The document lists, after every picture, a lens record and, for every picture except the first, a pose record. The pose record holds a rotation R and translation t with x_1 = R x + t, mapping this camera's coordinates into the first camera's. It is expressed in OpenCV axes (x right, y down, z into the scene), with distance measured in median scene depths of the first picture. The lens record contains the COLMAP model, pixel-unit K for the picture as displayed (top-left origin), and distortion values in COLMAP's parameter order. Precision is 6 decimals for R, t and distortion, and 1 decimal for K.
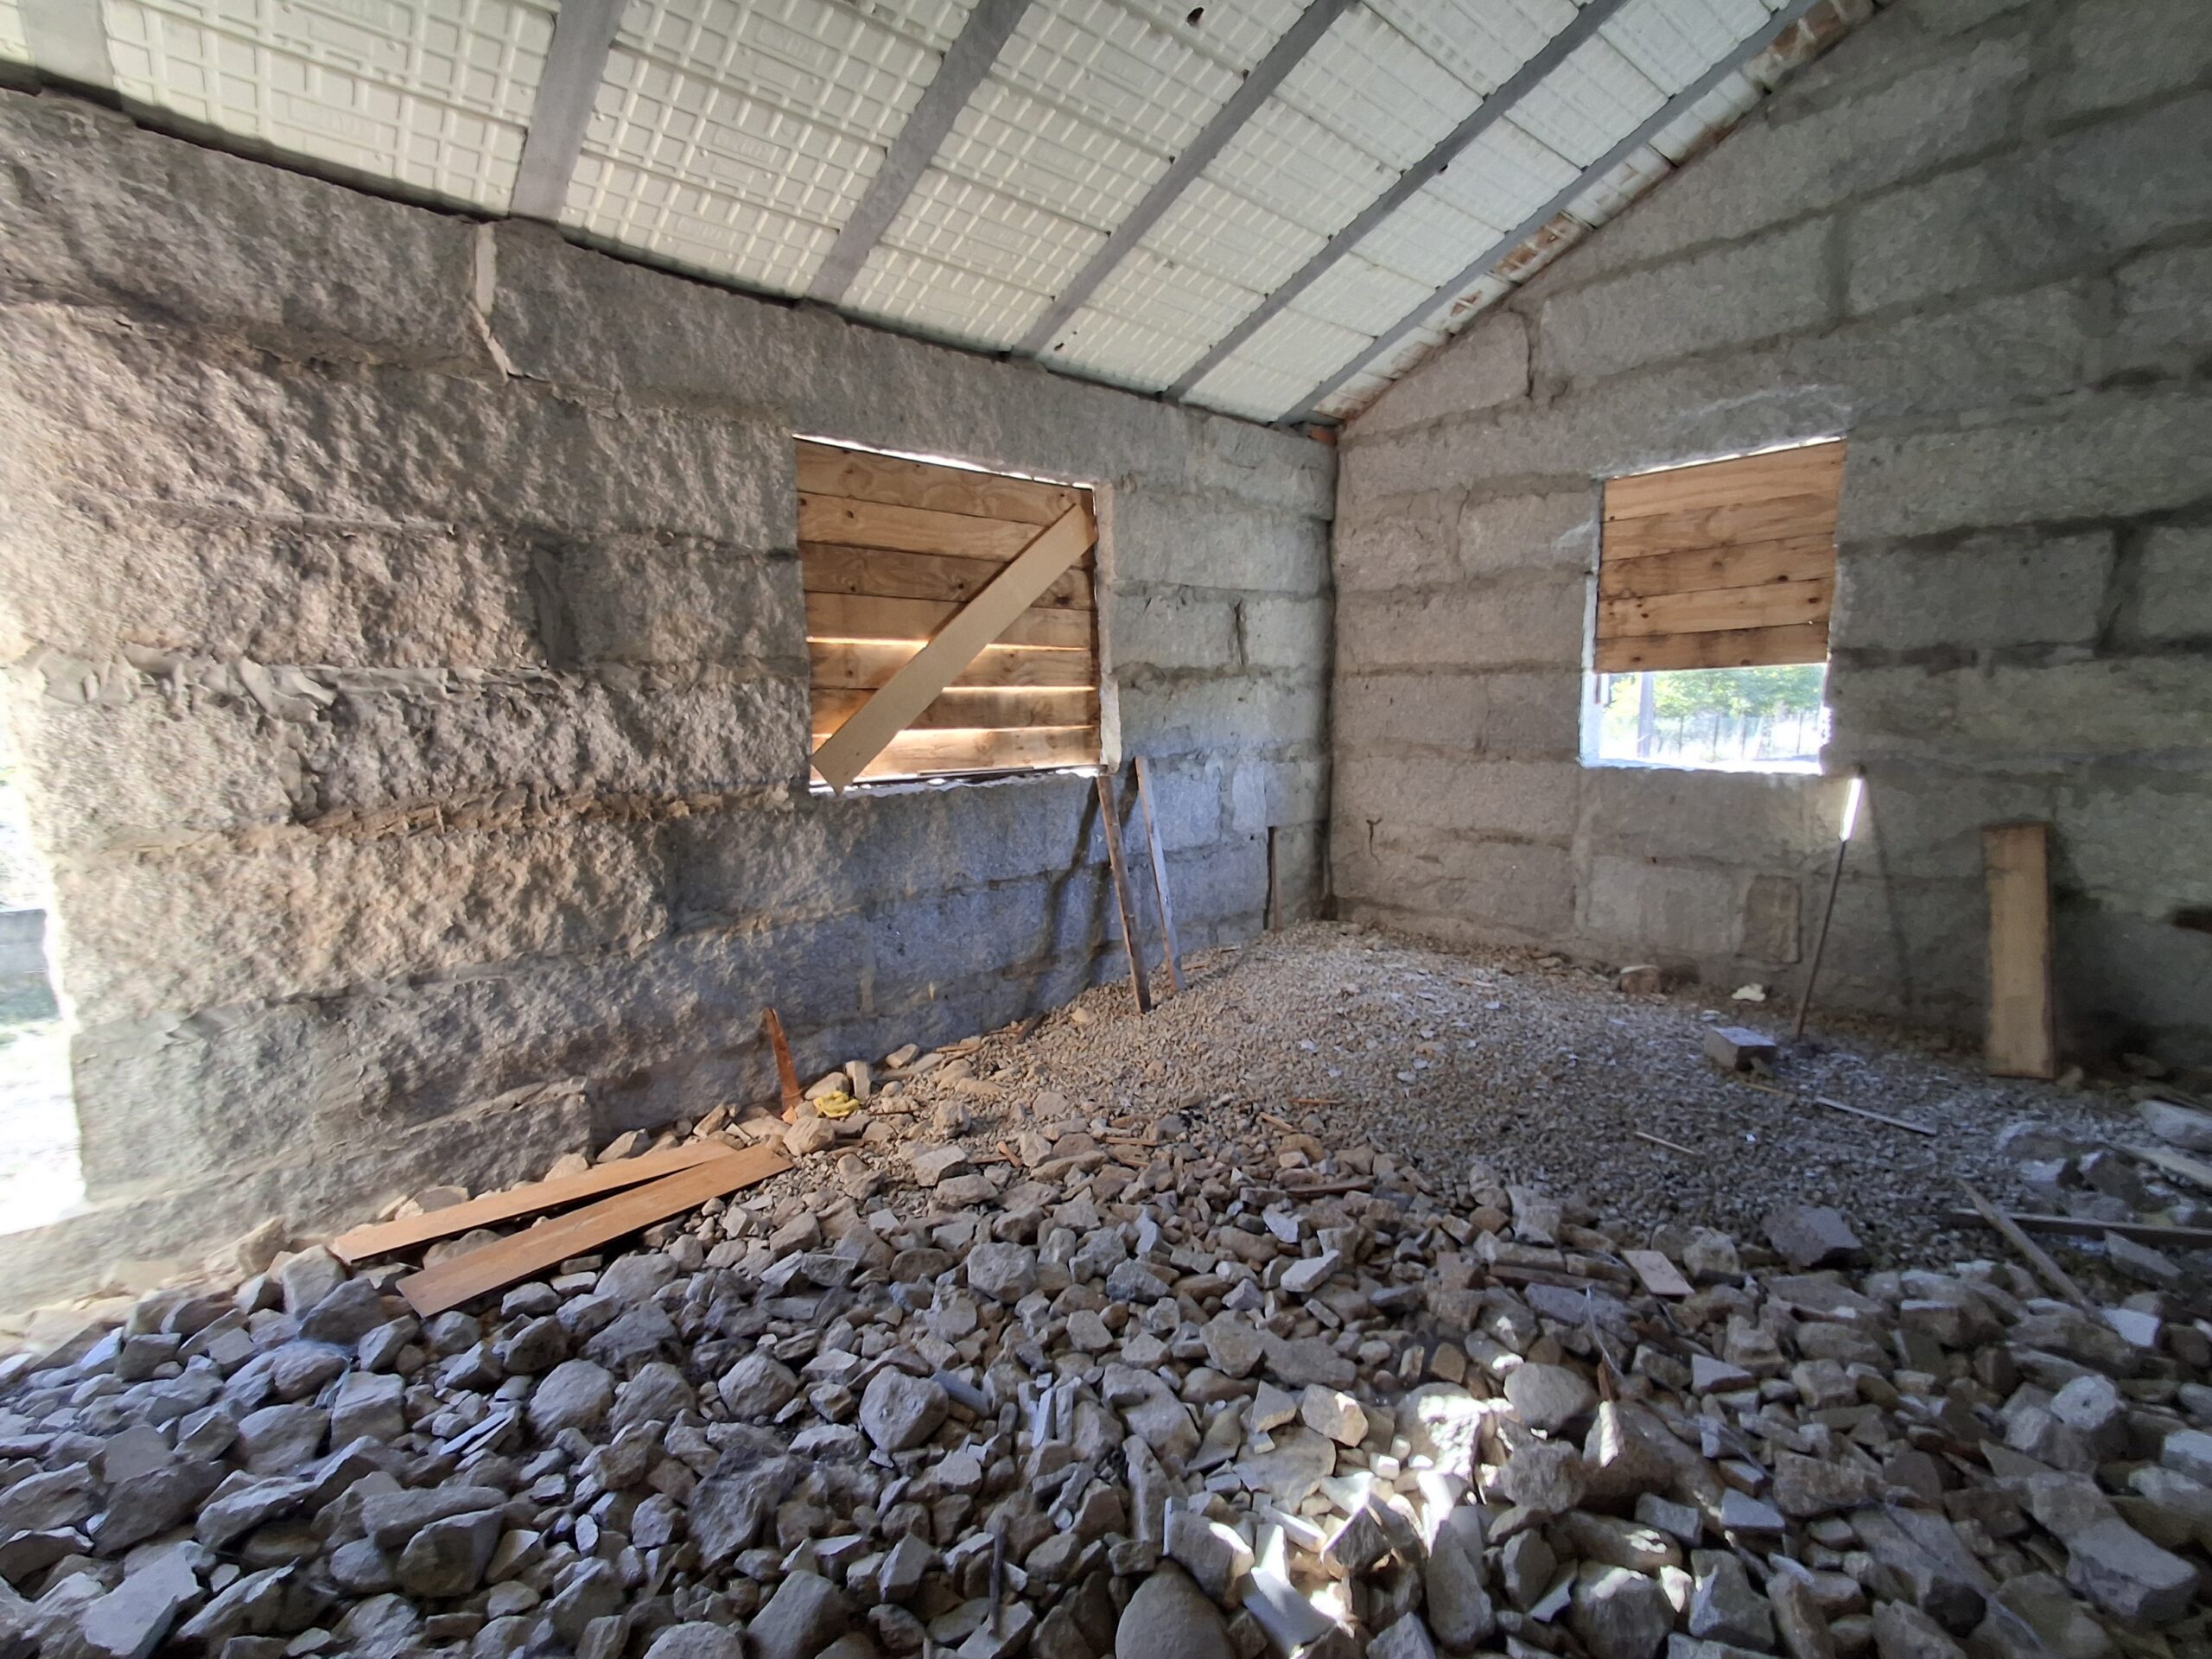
lens RADIAL K [[984.2, 0, 1106.0], [0, 984.2, 829.5], [0, 0, 1]] dist [-0.014209, 0.013615]
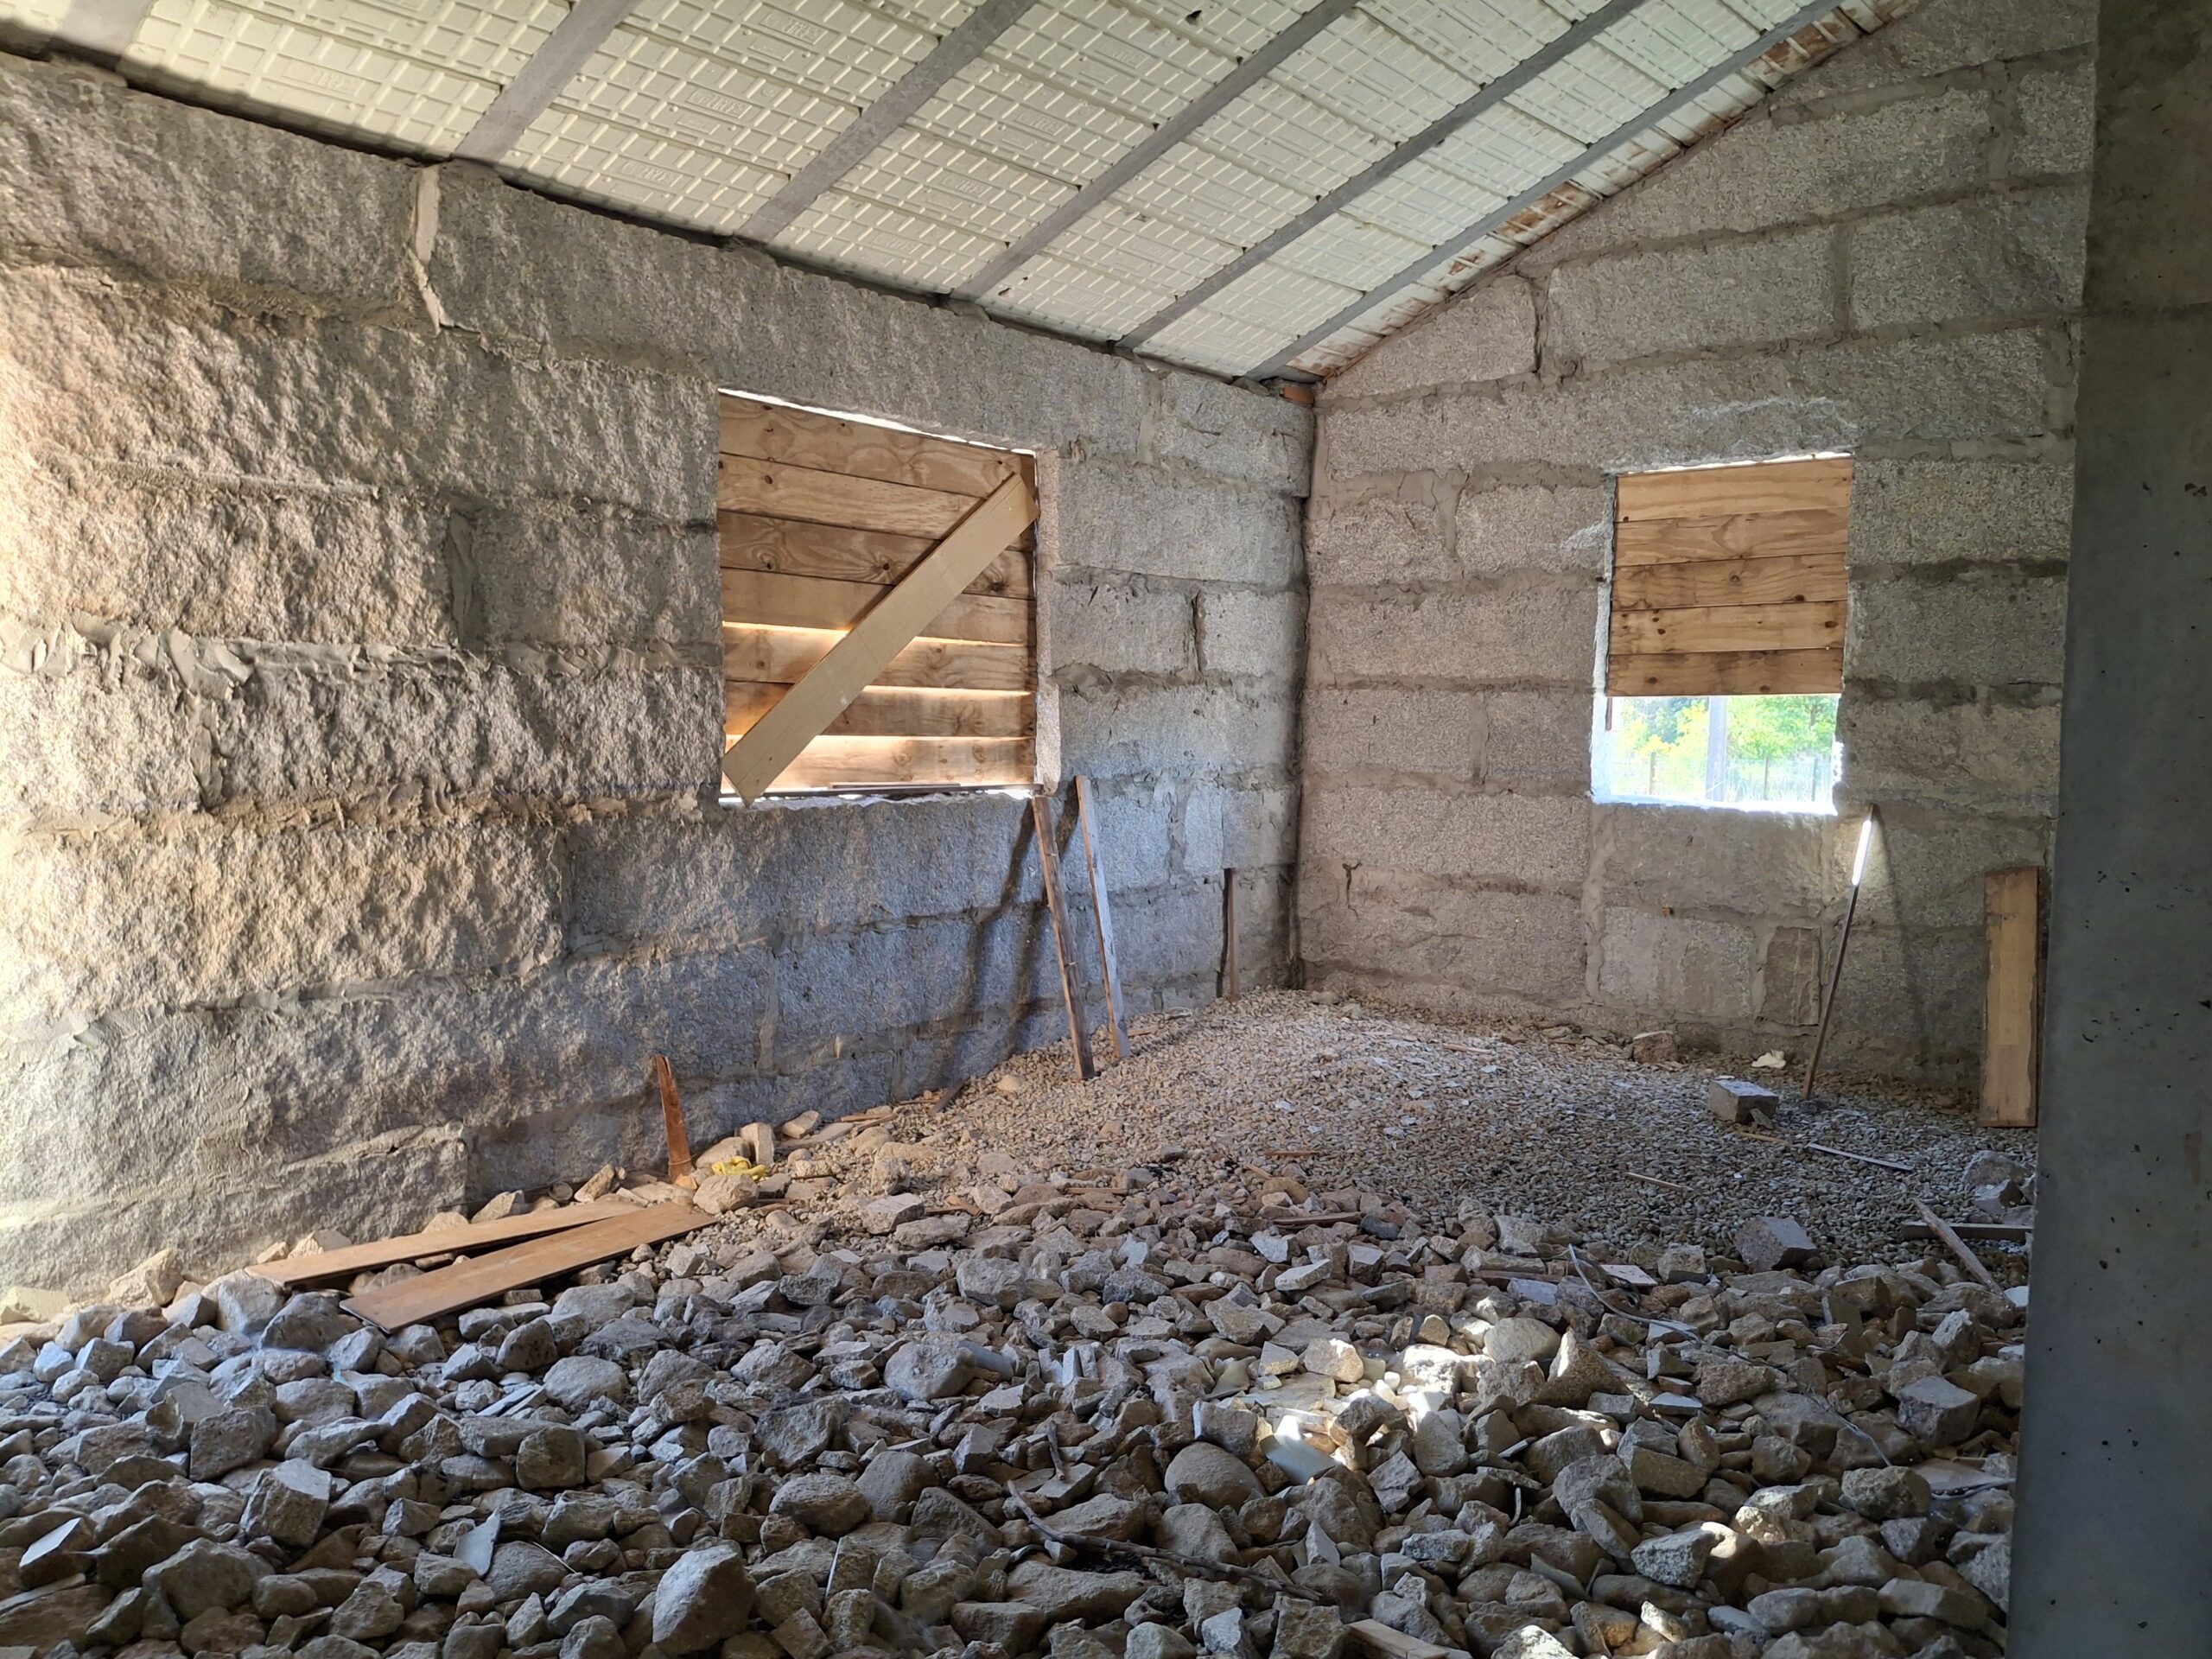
lens RADIAL K [[1612.5, 0, 1106.0], [0, 1612.5, 829.5], [0, 0, 1]] dist [0.050718, -0.133350]
pose [[0.991757, 0.025586, 0.125550, -0.160699], [-0.018513, 0.998192, -0.057184, 0.068152], [-0.126786, 0.054388, 0.990438, -0.487529]]
